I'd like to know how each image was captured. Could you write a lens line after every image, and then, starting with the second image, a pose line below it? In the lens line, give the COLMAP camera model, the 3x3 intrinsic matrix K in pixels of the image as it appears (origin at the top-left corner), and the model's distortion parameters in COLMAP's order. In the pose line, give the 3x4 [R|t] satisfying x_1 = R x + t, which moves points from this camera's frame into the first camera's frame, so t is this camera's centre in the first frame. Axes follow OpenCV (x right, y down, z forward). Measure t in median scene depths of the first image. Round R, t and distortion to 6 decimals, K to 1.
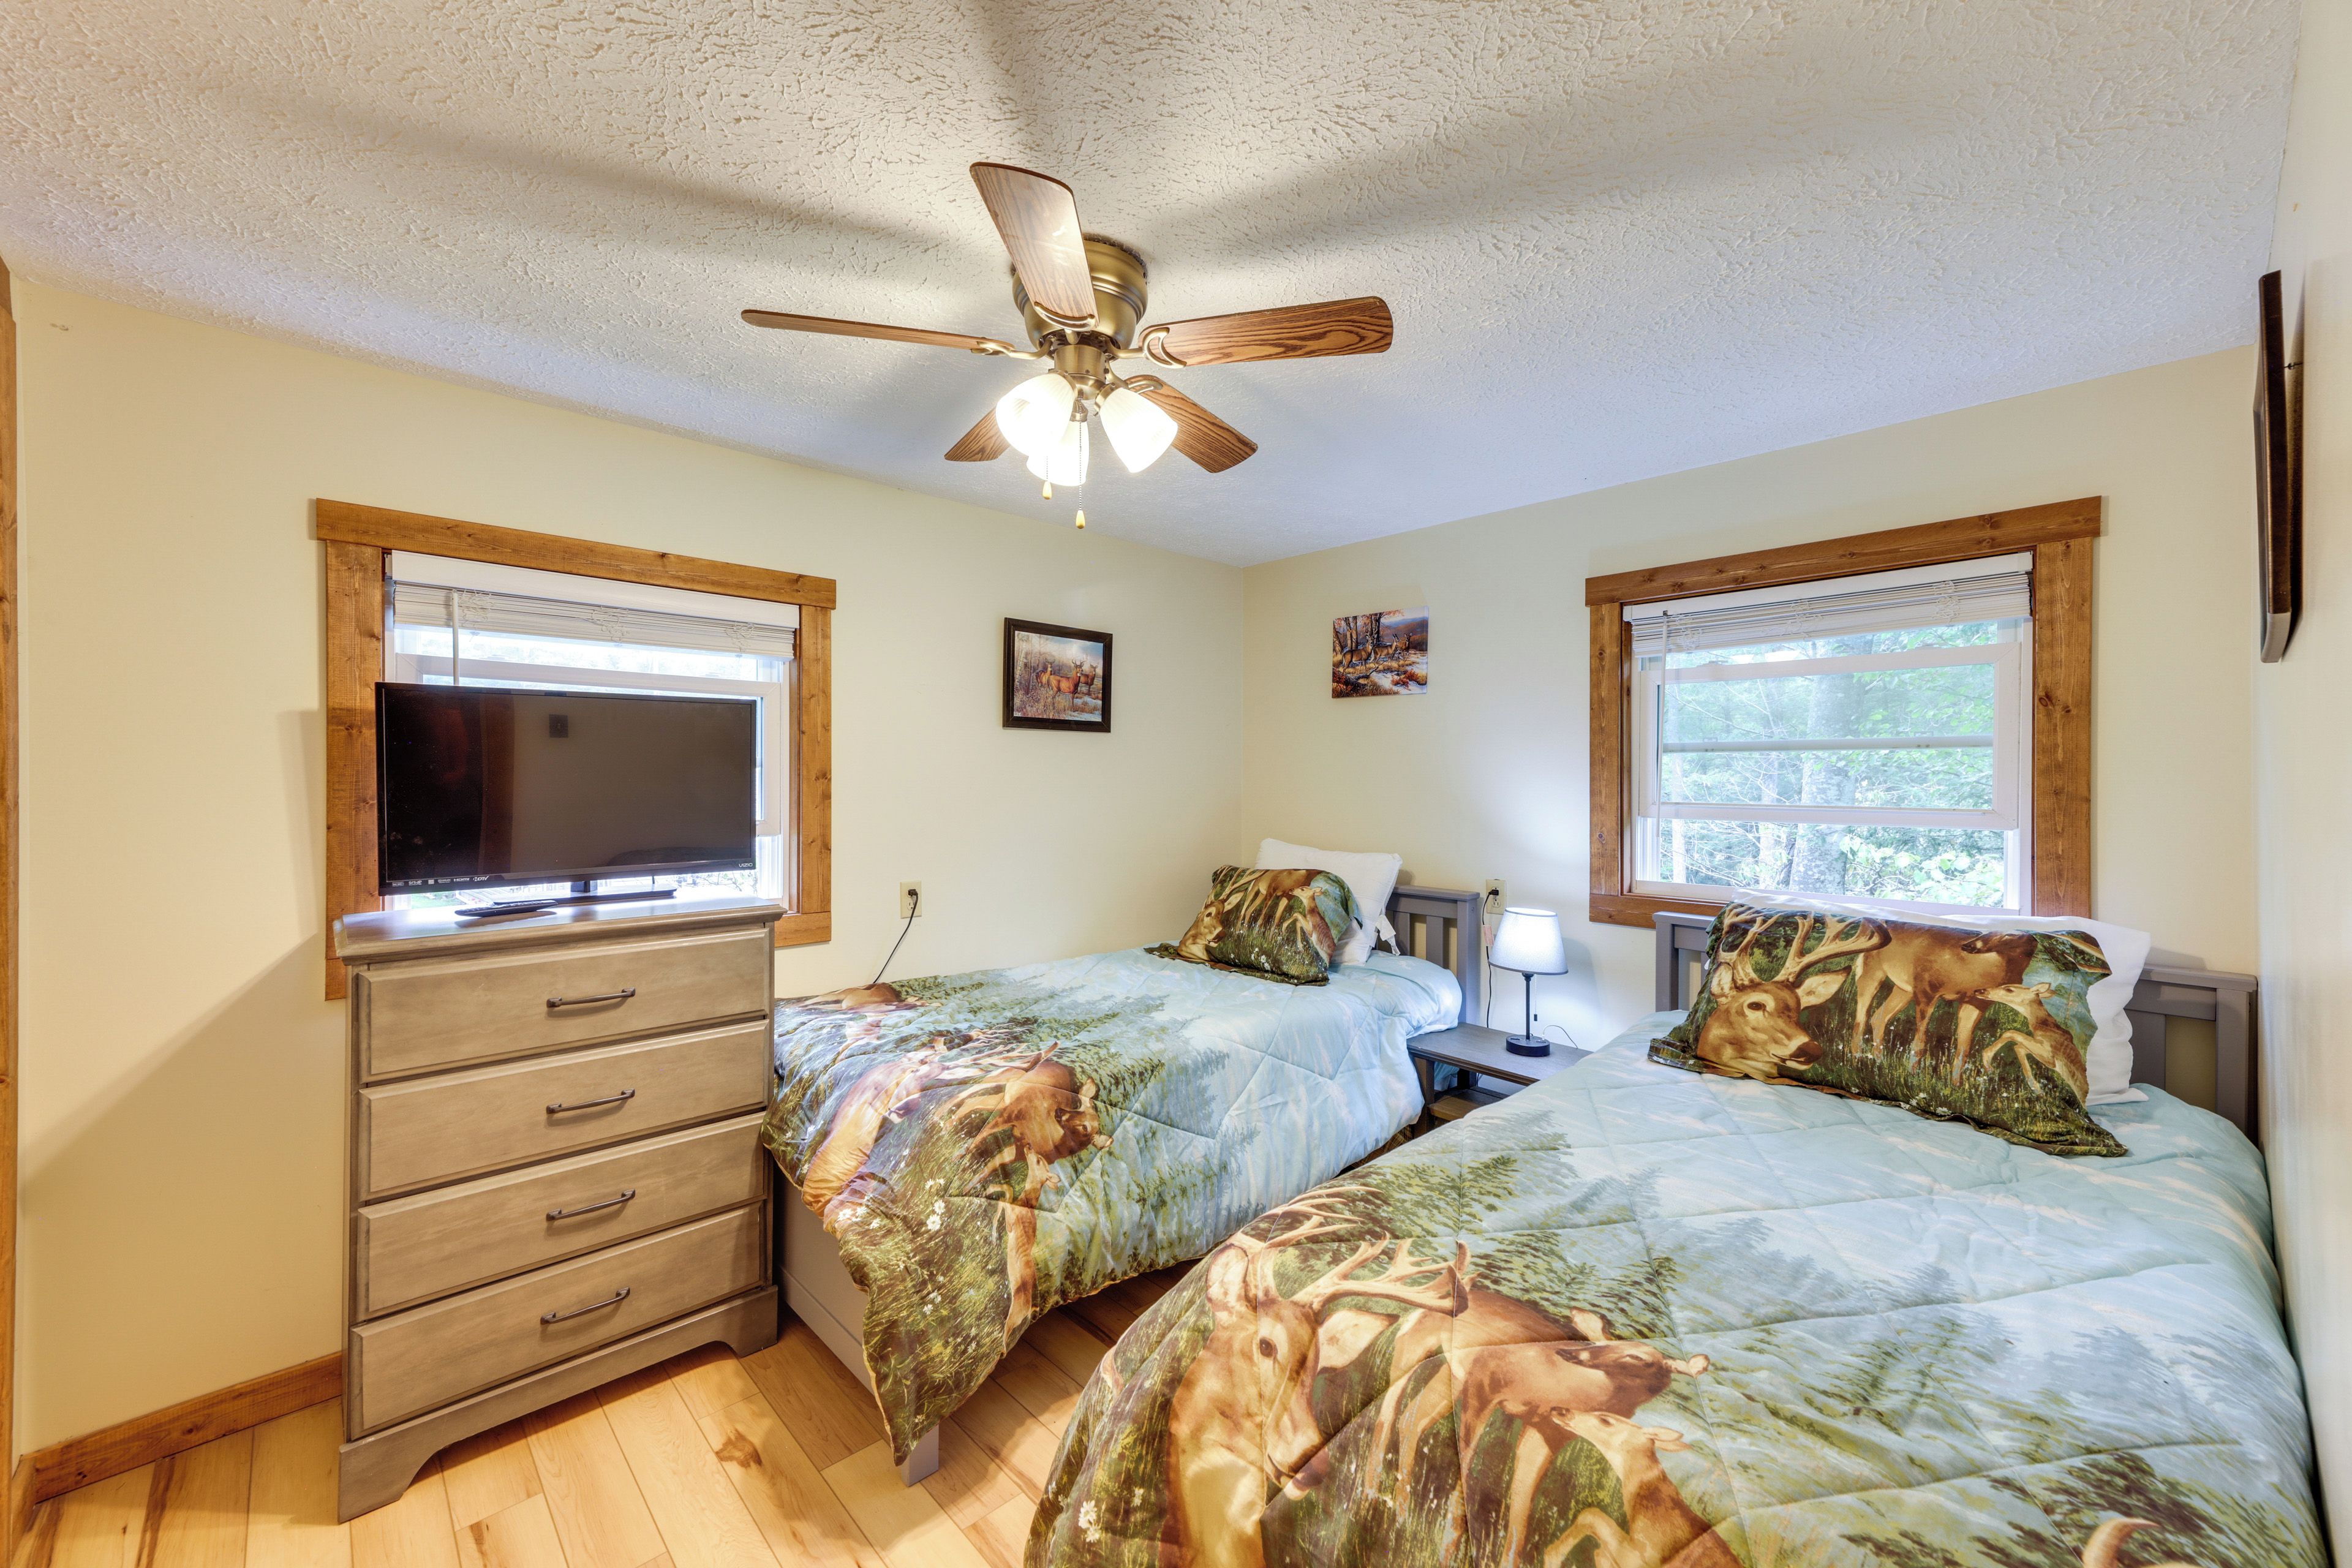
lens RADIAL K [[937.2, 0, 1177.5], [0, 937.2, 772.5], [0, 0, 1]] dist [0.021325, 0.000119]
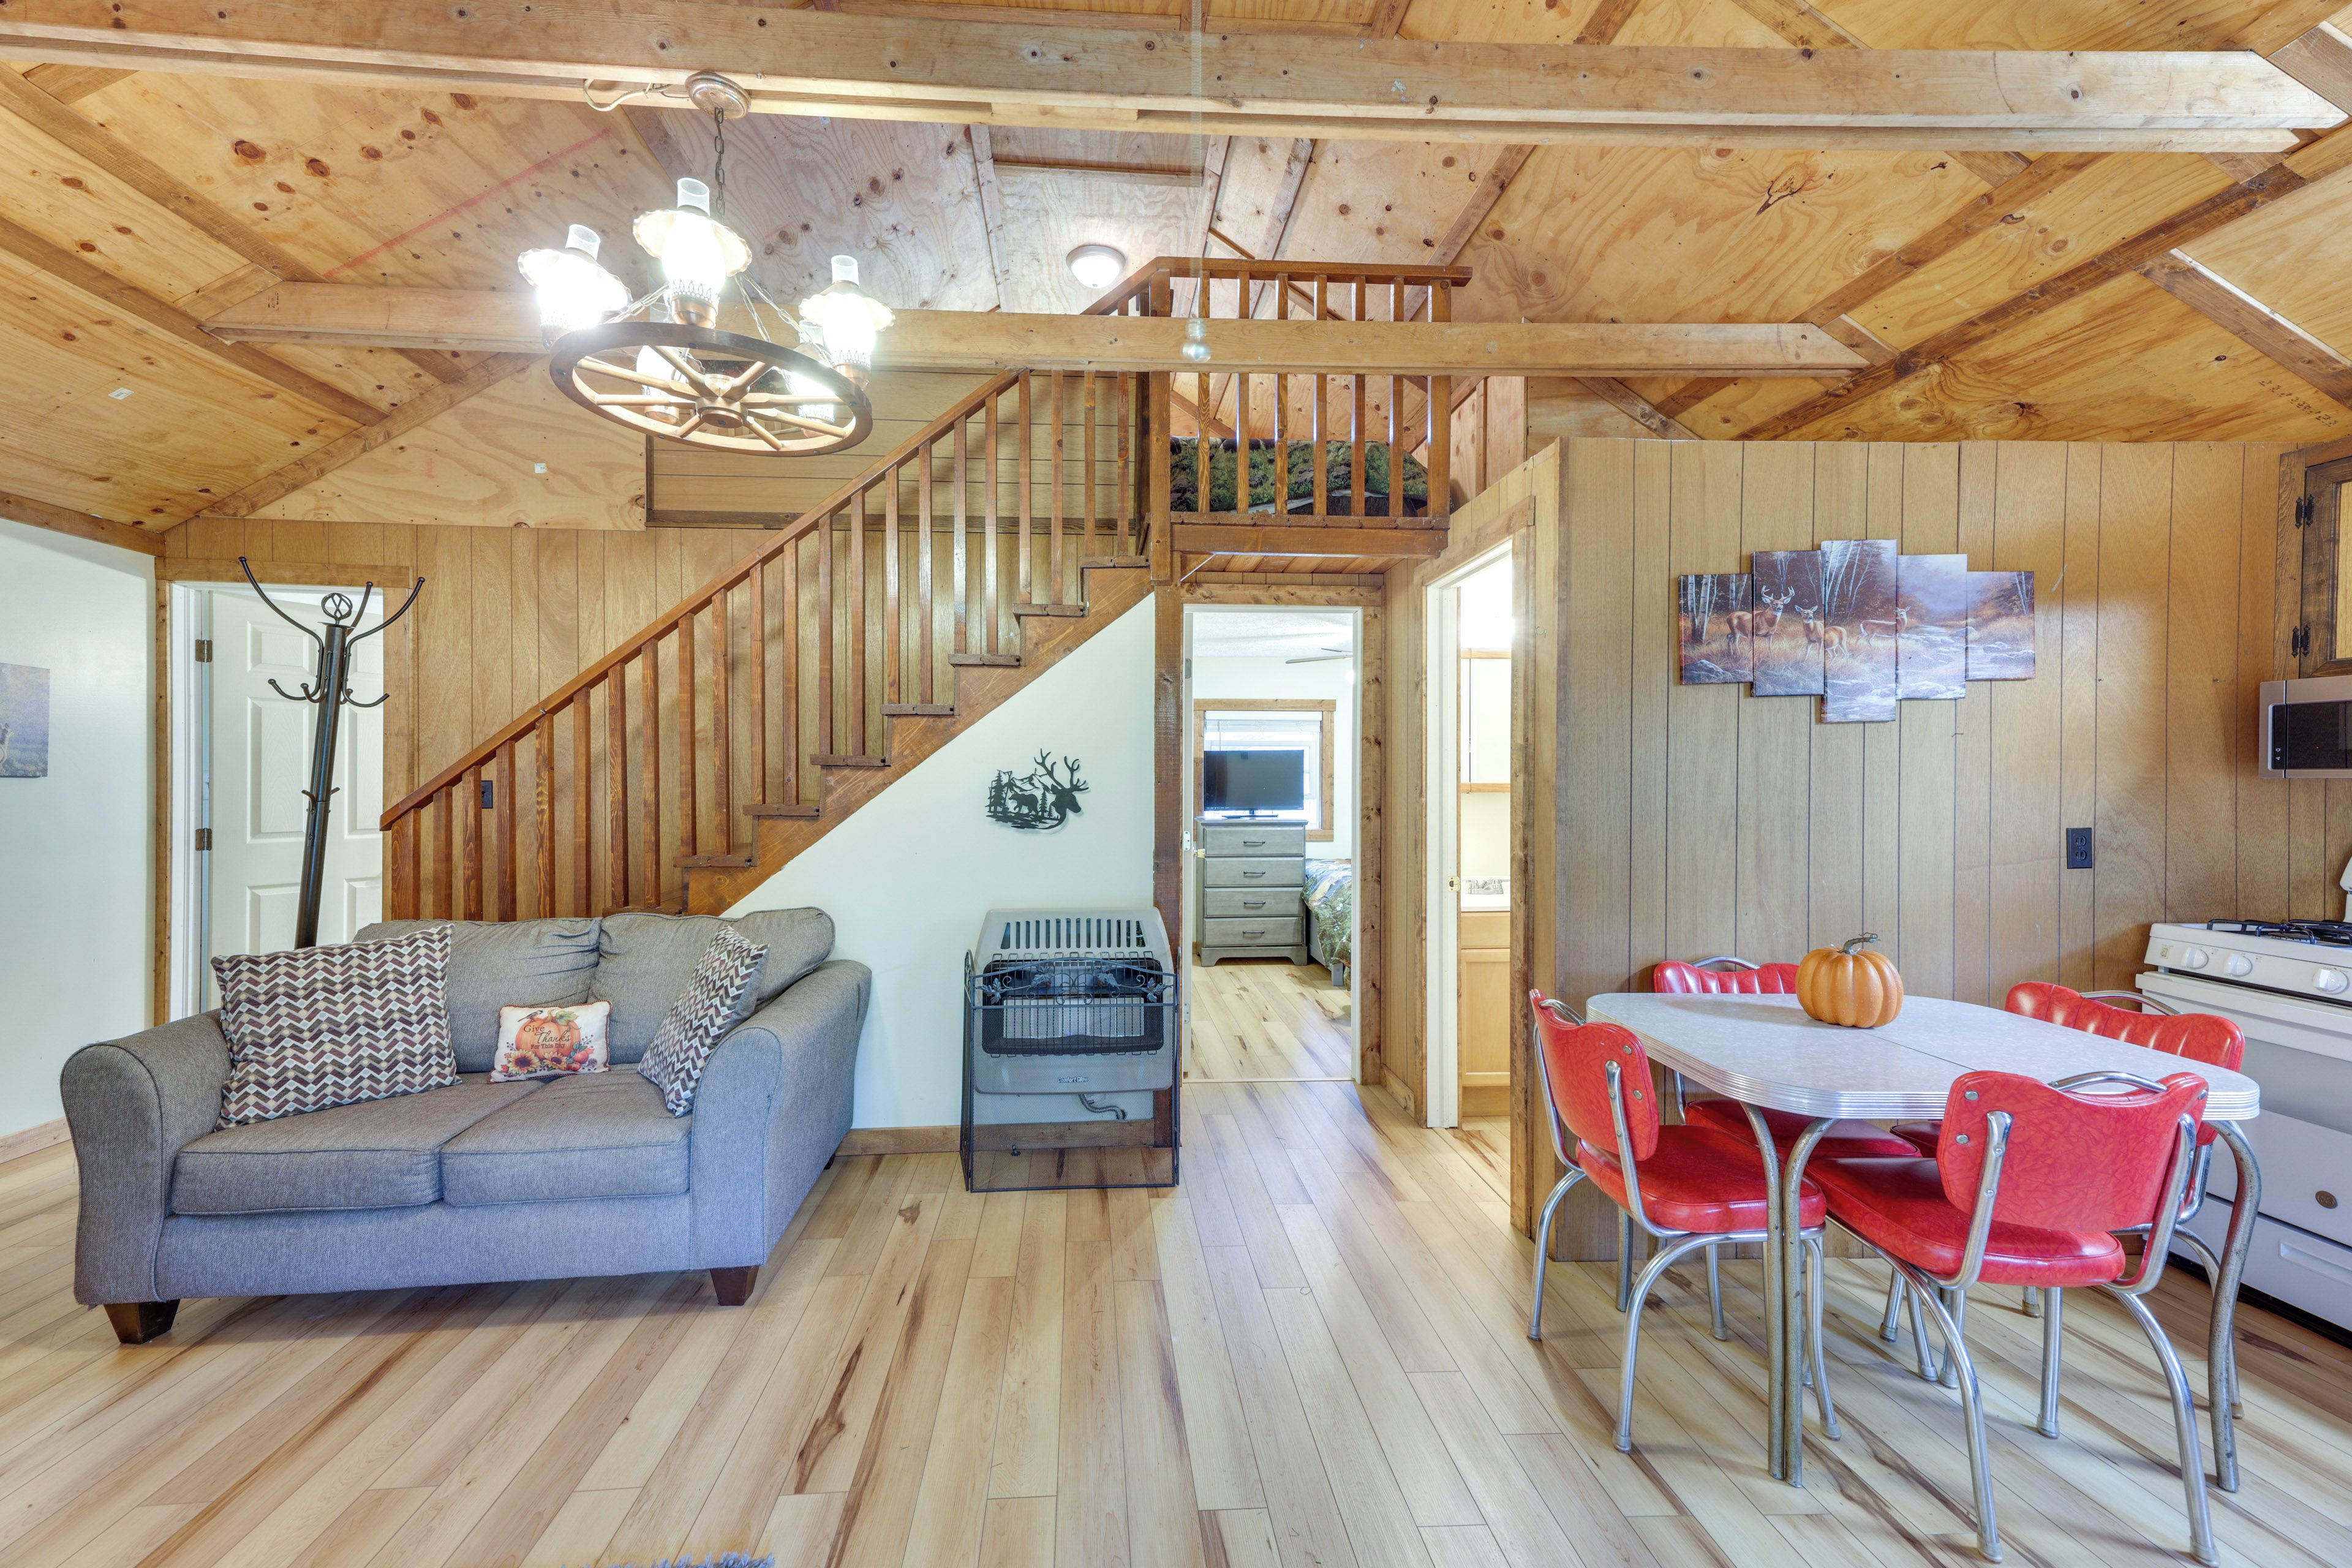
lens RADIAL K [[937.2, 0, 1165.1], [0, 937.2, 780.3], [0, 0, 1]] dist [0.021325, 0.000119]
pose [[0.789148, 0.001707, -0.614200, 1.075757], [0.005456, 0.999937, 0.009788, -0.018863], [0.614178, -0.011075, 0.789090, -1.665483]]
